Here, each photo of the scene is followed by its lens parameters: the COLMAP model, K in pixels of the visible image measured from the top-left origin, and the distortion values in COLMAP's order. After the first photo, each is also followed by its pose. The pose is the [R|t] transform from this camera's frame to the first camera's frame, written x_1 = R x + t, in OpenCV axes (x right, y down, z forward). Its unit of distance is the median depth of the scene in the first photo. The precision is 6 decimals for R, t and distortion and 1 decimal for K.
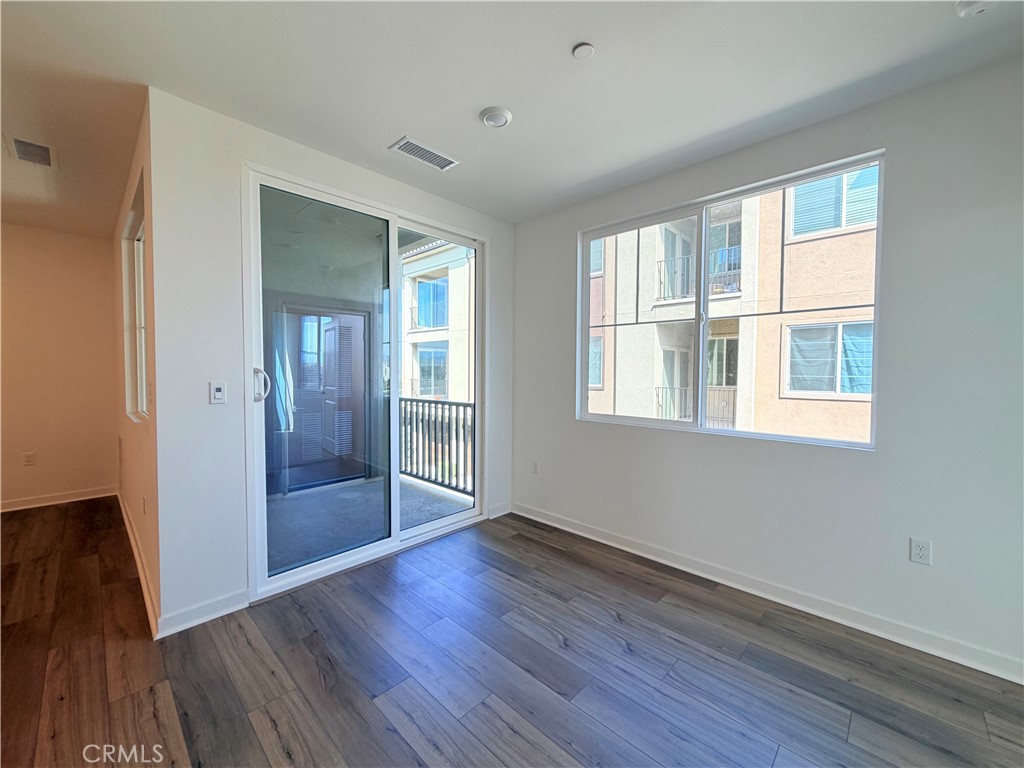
lens RADIAL K [[408.1, 0, 510.5], [0, 408.1, 384.6], [0, 0, 1]] dist [0.000727, -0.000196]
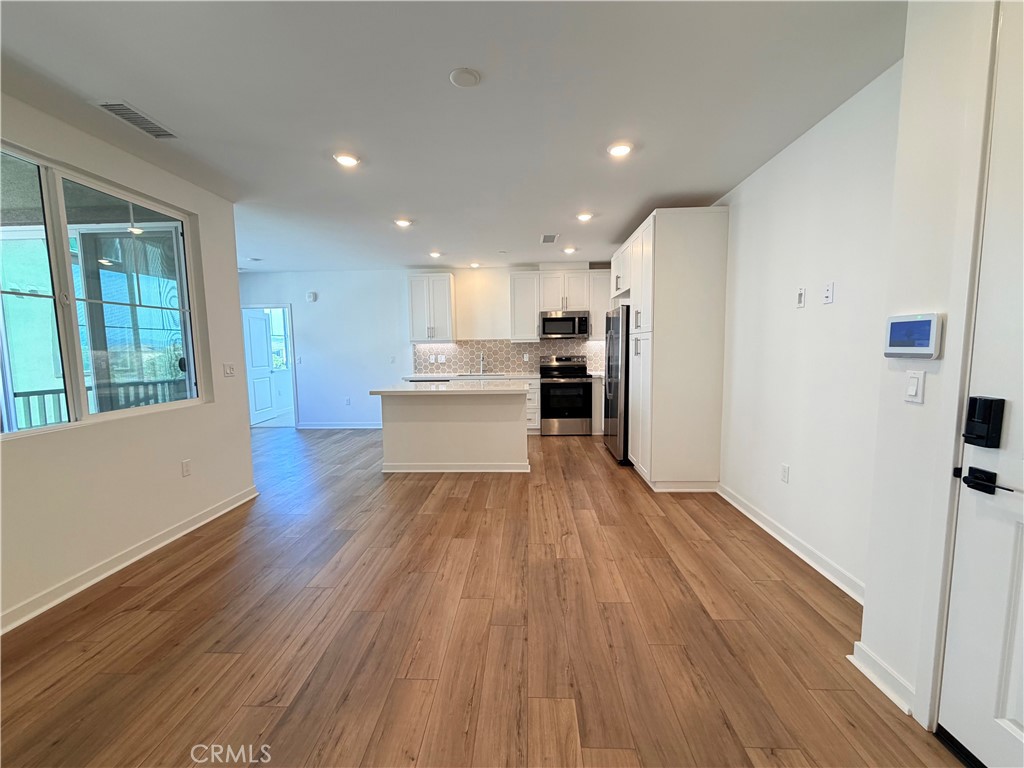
lens RADIAL K [[408.1, 0, 510.5], [0, 408.1, 384.6], [0, 0, 1]] dist [0.000727, -0.000196]
pose [[-0.659054, -0.065832, 0.749209, -0.703053], [0.036865, 0.992137, 0.119607, -0.018721], [-0.751192, 0.106447, -0.651444, 0.299720]]
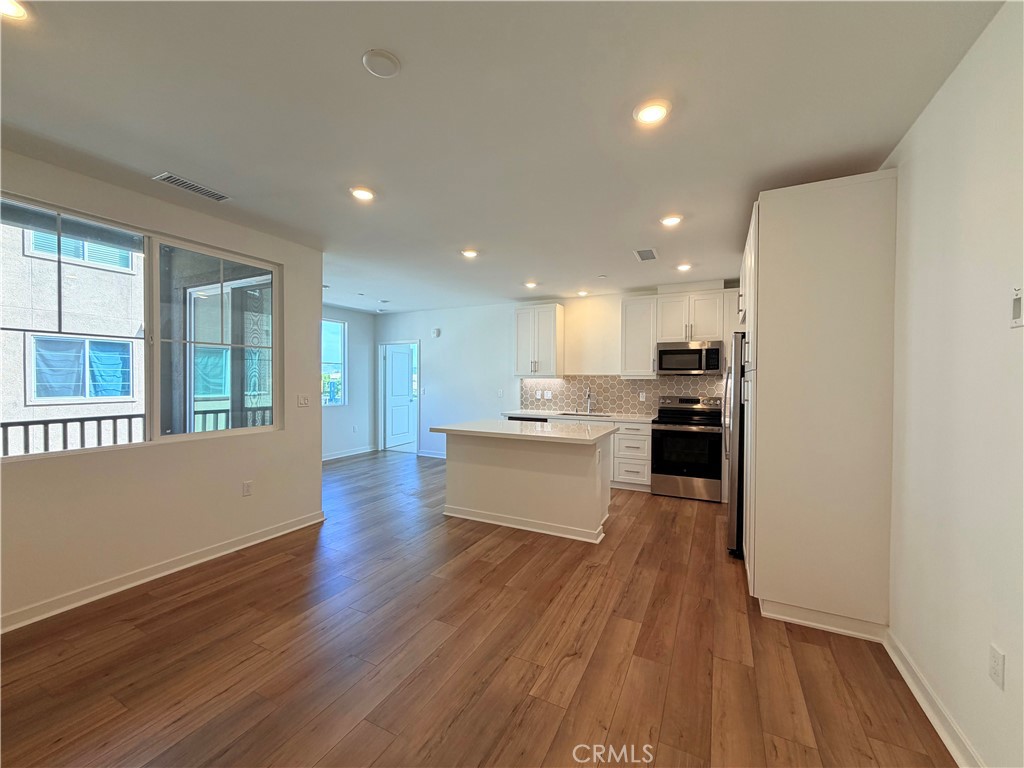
lens RADIAL K [[408.1, 0, 510.5], [0, 408.1, 384.6], [0, 0, 1]] dist [0.000727, -0.000196]
pose [[-0.287609, -0.019507, 0.957549, -0.703281], [0.025426, 0.999285, 0.027994, -0.019324], [-0.957410, 0.032398, -0.286907, 0.155265]]
